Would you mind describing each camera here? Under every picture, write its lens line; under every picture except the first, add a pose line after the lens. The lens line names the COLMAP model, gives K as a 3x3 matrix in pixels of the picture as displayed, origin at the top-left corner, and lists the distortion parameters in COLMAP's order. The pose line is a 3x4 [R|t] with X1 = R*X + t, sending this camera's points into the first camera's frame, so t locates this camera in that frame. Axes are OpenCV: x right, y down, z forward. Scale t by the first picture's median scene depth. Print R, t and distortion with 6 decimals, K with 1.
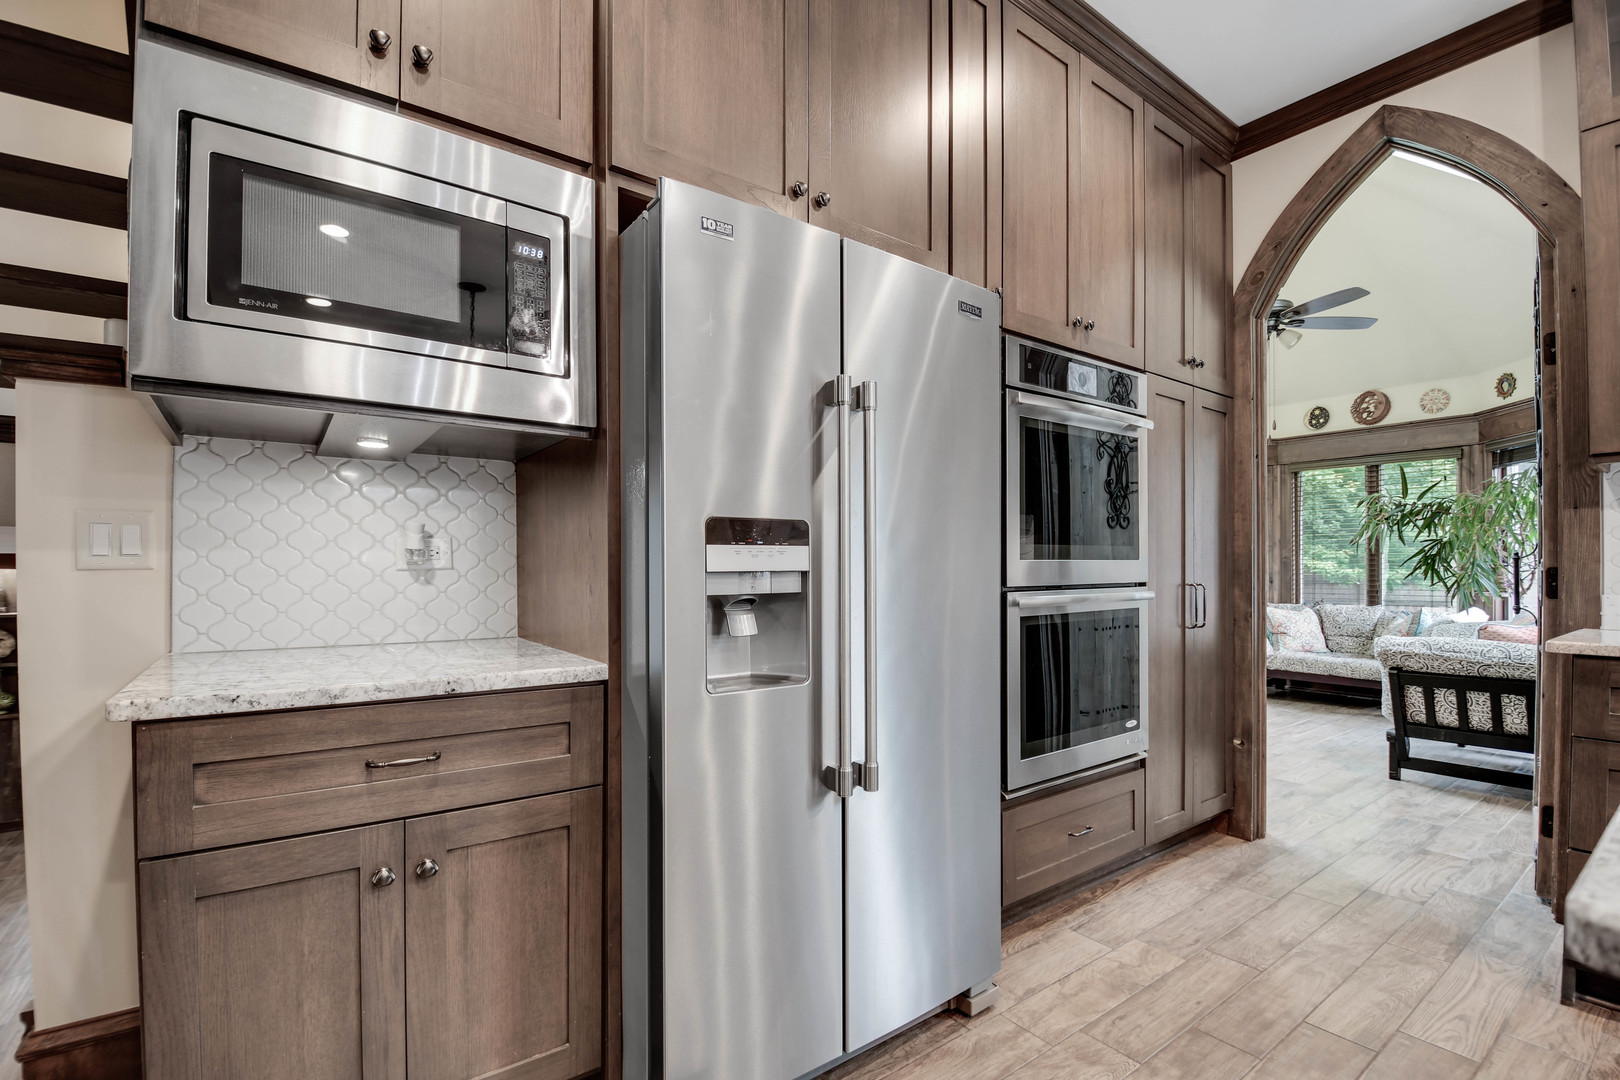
lens RADIAL K [[725.1, 0, 780.8], [0, 725.1, 569.4], [0, 0, 1]] dist [-0.000297, -0.016206]
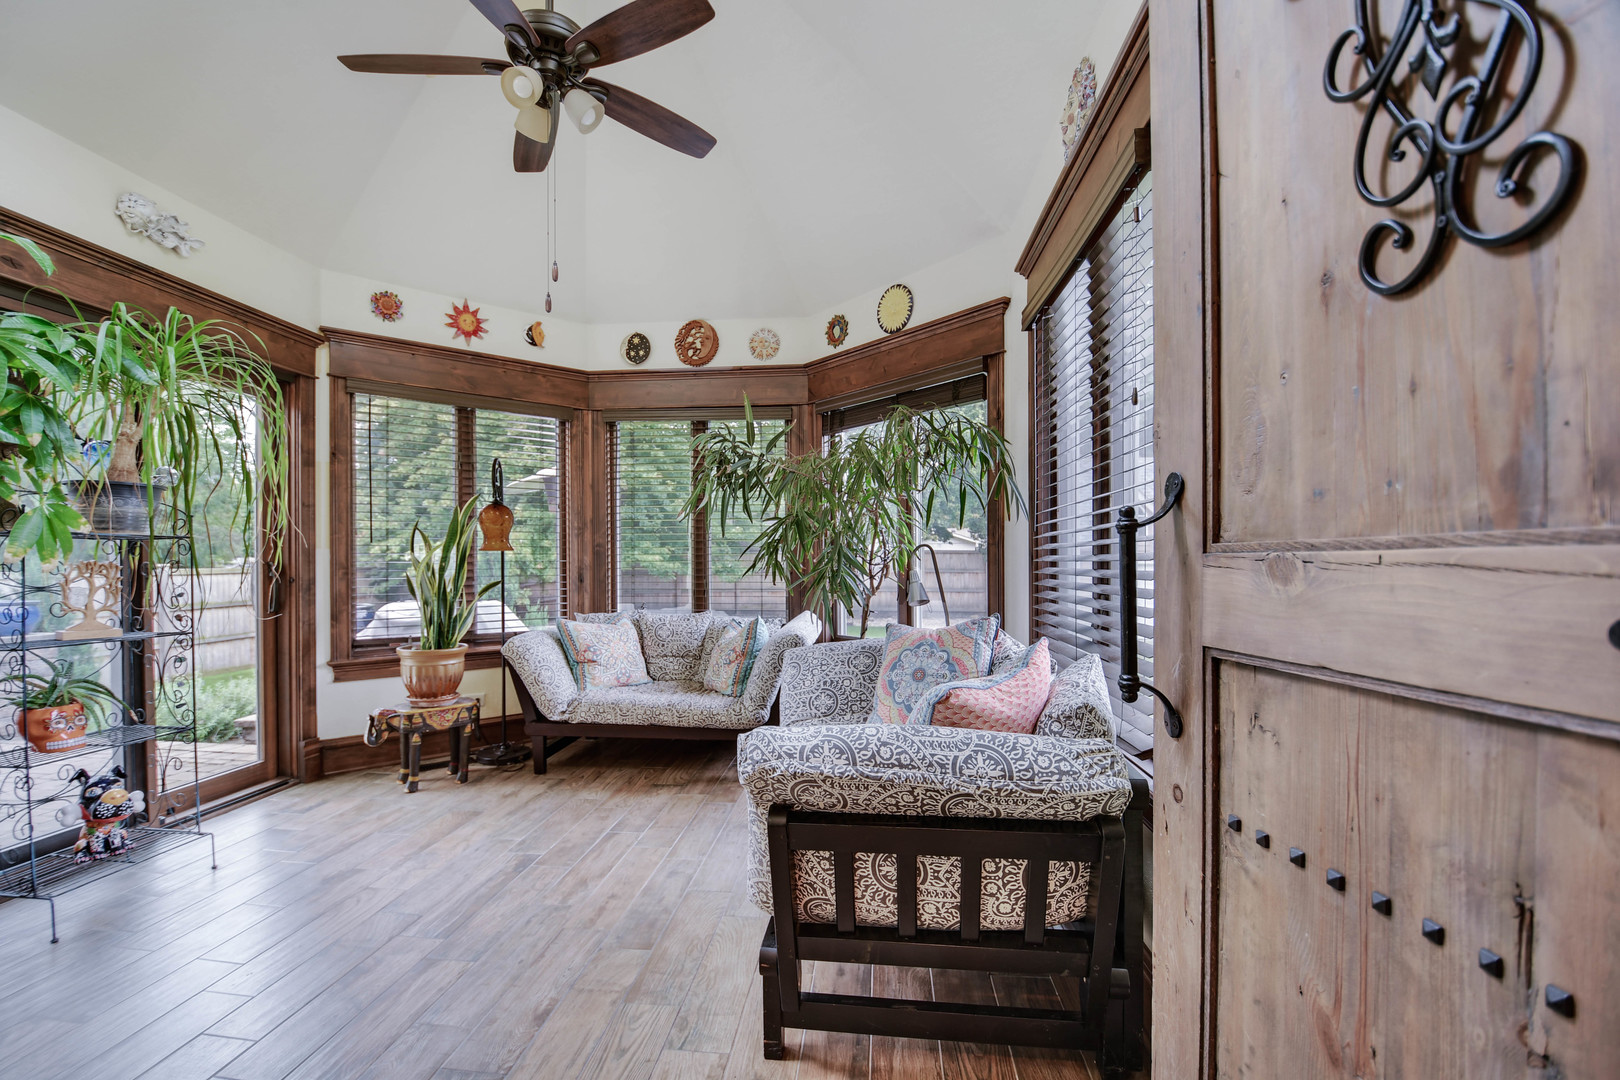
lens RADIAL K [[725.1, 0, 780.8], [0, 725.1, 569.4], [0, 0, 1]] dist [-0.000297, -0.016206]
pose [[0.680412, -0.008801, 0.732777, 0.357316], [0.002008, 0.999947, 0.010145, 0.000156], [-0.732827, -0.005432, 0.680393, 0.462322]]
